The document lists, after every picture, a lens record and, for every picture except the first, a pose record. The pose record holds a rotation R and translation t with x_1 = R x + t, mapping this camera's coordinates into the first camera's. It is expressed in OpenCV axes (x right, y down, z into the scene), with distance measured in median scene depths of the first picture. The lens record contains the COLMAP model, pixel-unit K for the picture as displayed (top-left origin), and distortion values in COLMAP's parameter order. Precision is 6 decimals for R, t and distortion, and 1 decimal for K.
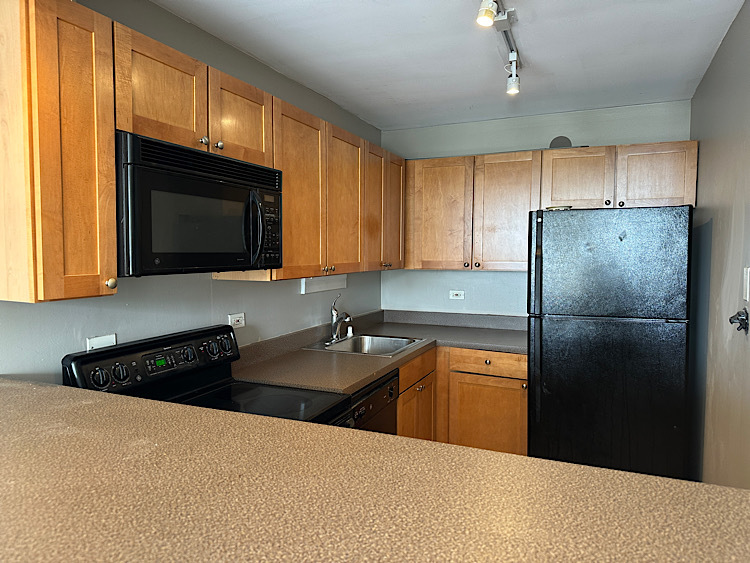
lens RADIAL K [[520.6, 0, 369.3], [0, 520.6, 286.8], [0, 0, 1]] dist [0.031477, -0.023552]
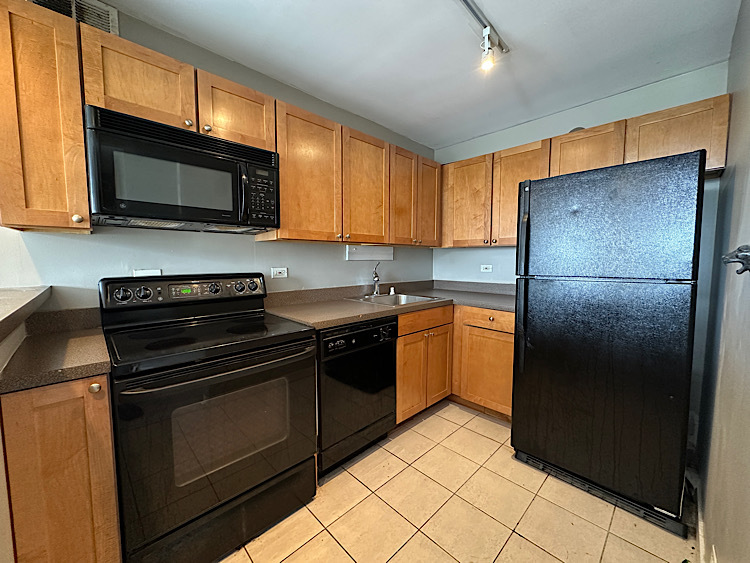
lens RADIAL K [[300.0, 0, 373.3], [0, 300.0, 281.6], [0, 0, 1]] dist [-0.003847, 0.001426]
pose [[0.926881, 0.028226, -0.374291, 0.264360], [-0.025806, 0.999601, 0.011477, 0.065960], [0.374466, -0.000979, 0.927240, 0.293534]]
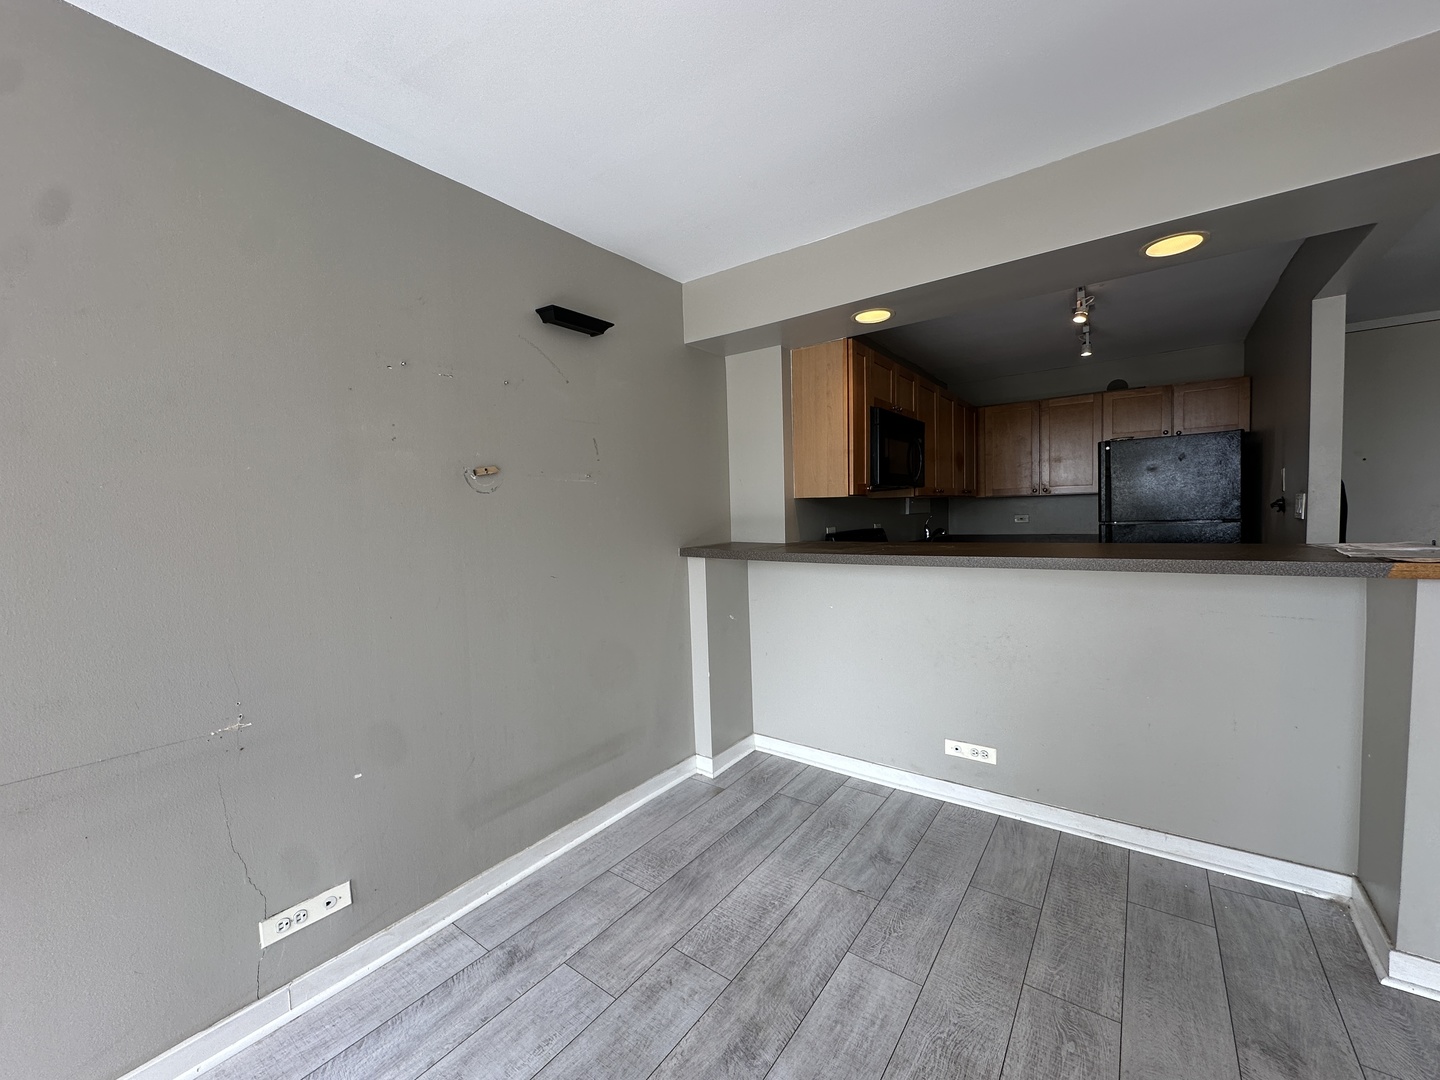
lens RADIAL K [[574.3, 0, 721.1], [0, 574.3, 538.3], [0, 0, 1]] dist [-0.005630, 0.001123]
pose [[0.975490, -0.019979, -0.219135, -0.293904], [0.016083, 0.999680, -0.019549, 0.104418], [0.219455, 0.015545, 0.975499, -0.571922]]
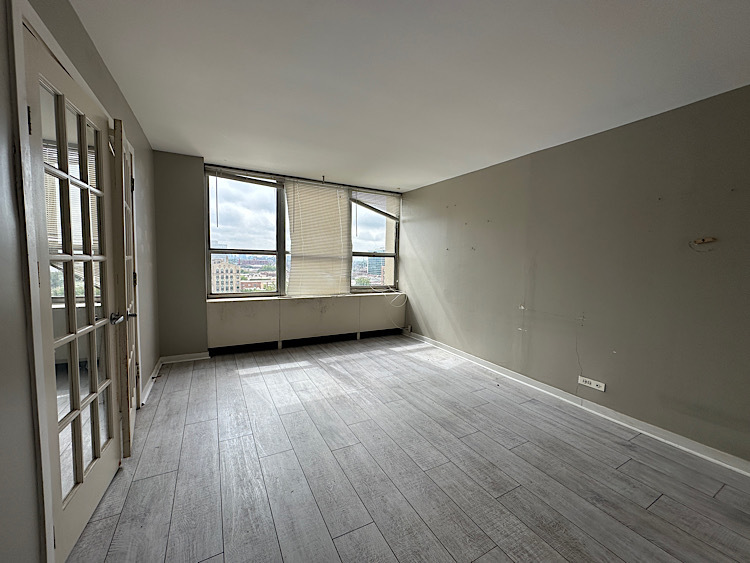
lens RADIAL K [[300.0, 0, 376.8], [0, 300.0, 281.5], [0, 0, 1]] dist [-0.003847, 0.001426]
pose [[-0.604078, 0.042351, -0.795799, 0.330904], [-0.075925, 0.990986, 0.110372, 0.080403], [0.793301, 0.127095, -0.595417, -0.126811]]
